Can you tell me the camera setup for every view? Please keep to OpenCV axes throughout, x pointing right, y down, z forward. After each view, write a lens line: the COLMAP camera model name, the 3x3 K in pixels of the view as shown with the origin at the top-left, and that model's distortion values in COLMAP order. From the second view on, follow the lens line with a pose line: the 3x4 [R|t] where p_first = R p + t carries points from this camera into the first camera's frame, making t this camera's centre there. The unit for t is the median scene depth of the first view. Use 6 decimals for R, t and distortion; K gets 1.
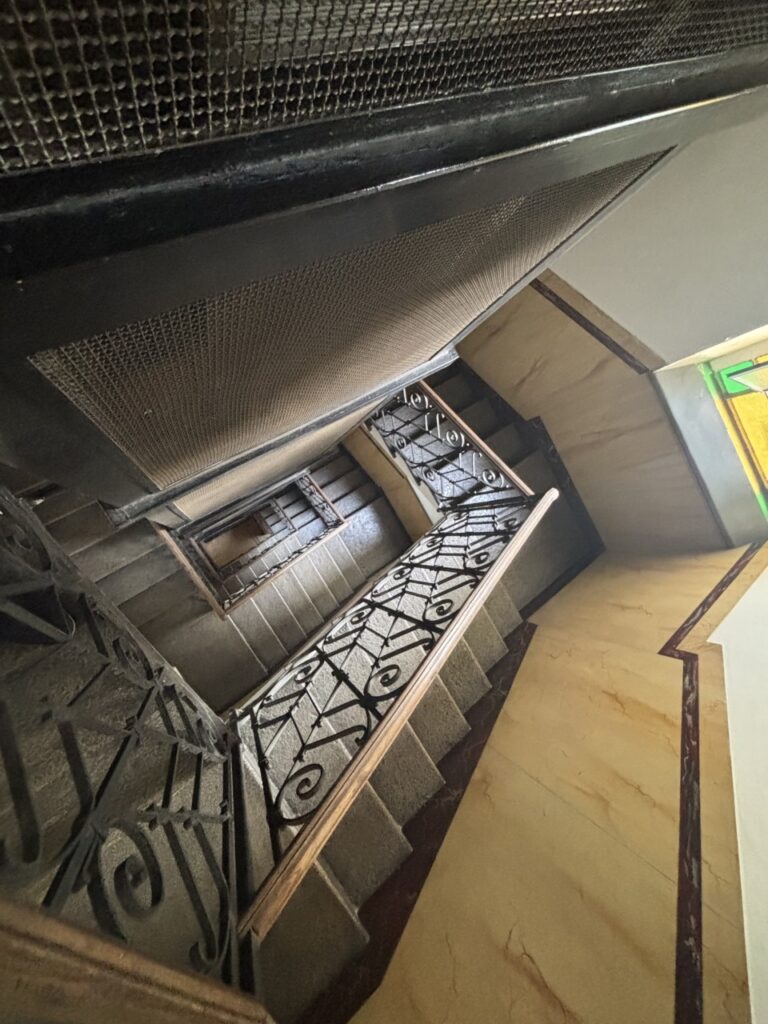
lens RADIAL K [[411.5, 0, 384.8], [0, 411.5, 516.3], [0, 0, 1]] dist [0.000389, 0.000153]
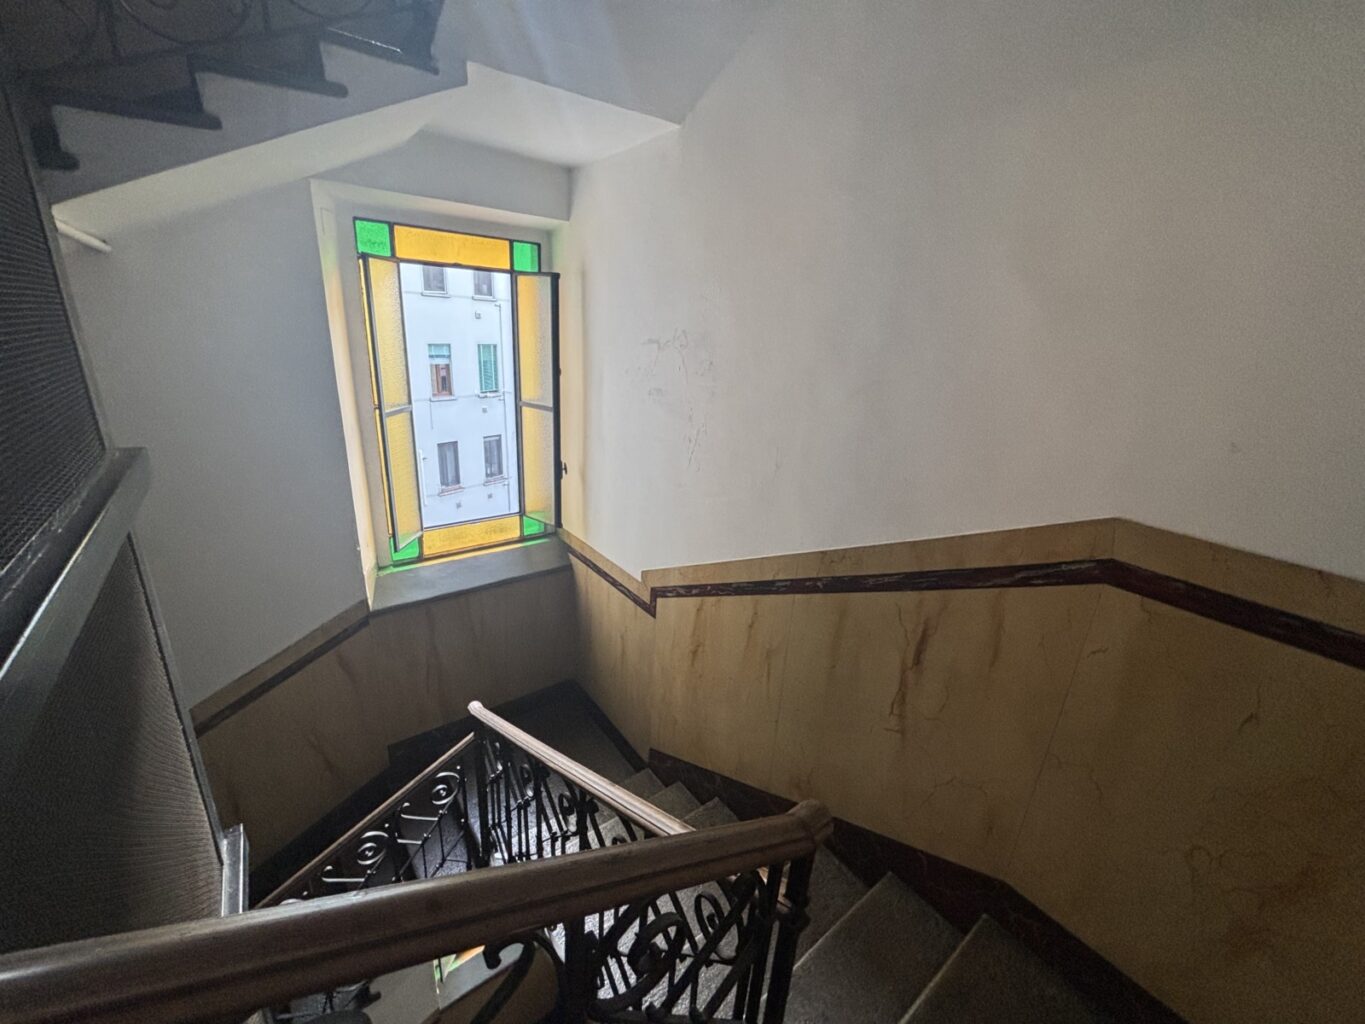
lens RADIAL K [[548.5, 0, 681.0], [0, 548.5, 508.6], [0, 0, 1]] dist [0.000389, 0.000153]
pose [[-0.059162, -0.663535, 0.745803, -0.205490], [0.985278, 0.081229, 0.150428, 0.167826], [-0.160395, 0.743723, 0.648961, -0.135027]]
